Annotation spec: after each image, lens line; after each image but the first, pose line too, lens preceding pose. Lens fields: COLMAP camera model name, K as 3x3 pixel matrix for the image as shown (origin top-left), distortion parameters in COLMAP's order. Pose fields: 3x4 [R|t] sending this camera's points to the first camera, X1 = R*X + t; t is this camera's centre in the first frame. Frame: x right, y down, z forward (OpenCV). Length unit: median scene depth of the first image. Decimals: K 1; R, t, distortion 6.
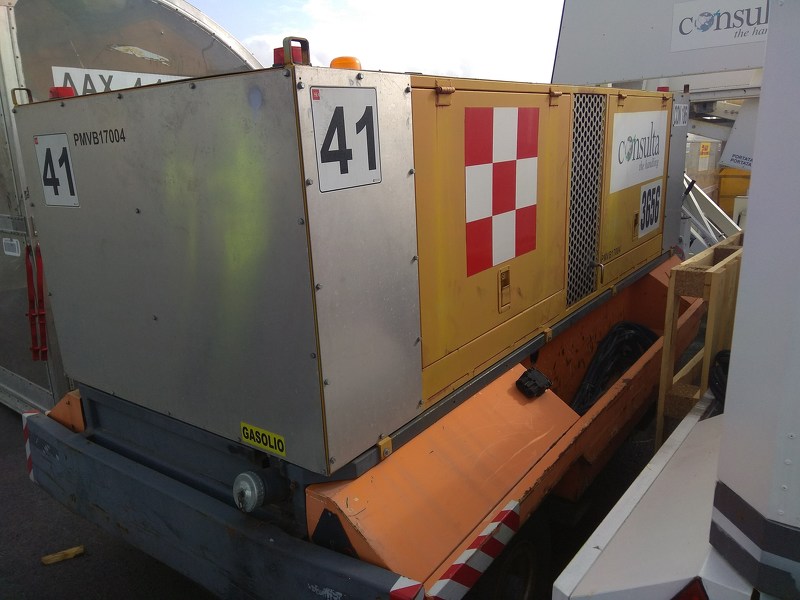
lens RADIAL K [[615.8, 0, 396.6], [0, 615.8, 300.4], [0, 0, 1]] dist [0.095891, -0.142739]
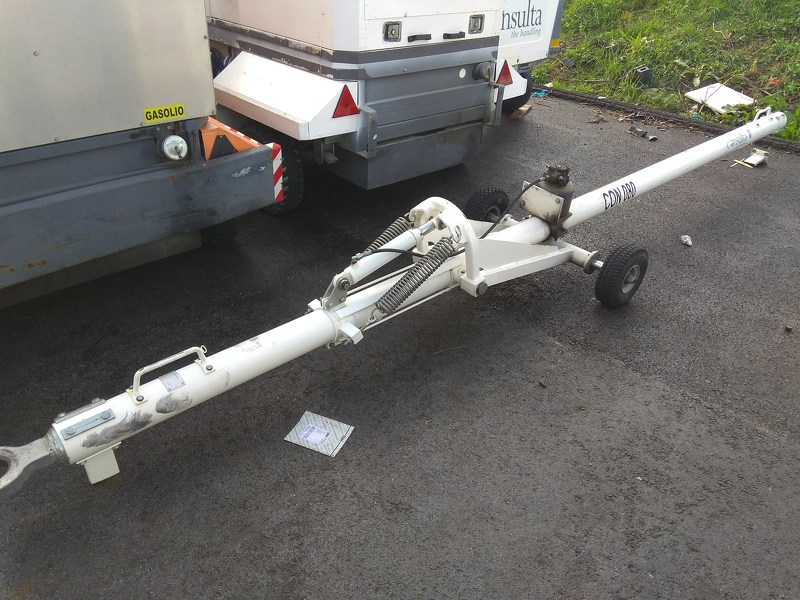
lens RADIAL K [[615.8, 0, 396.6], [0, 615.8, 303.9], [0, 0, 1]] dist [0.095891, -0.142739]
pose [[0.173737, -0.488816, 0.854912, -1.507147], [0.192375, 0.868236, 0.457339, 0.030913], [-0.965819, 0.085007, 0.244881, 0.090143]]
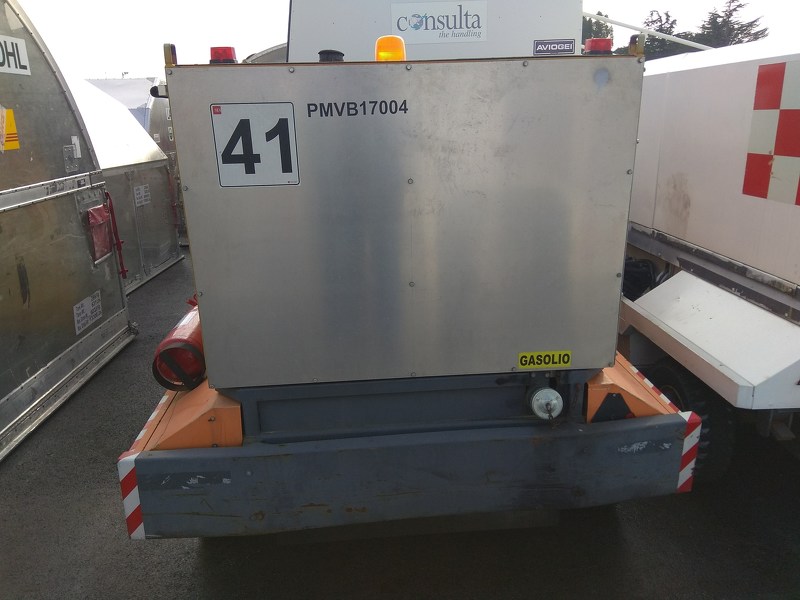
lens RADIAL K [[615.8, 0, 396.4], [0, 615.8, 299.4], [0, 0, 1]] dist [0.095891, -0.142739]
pose [[0.755594, -0.175908, 0.630979, -1.062574], [0.157374, 0.983803, 0.085815, -0.039475], [-0.635855, 0.034458, 0.771039, 0.217039]]
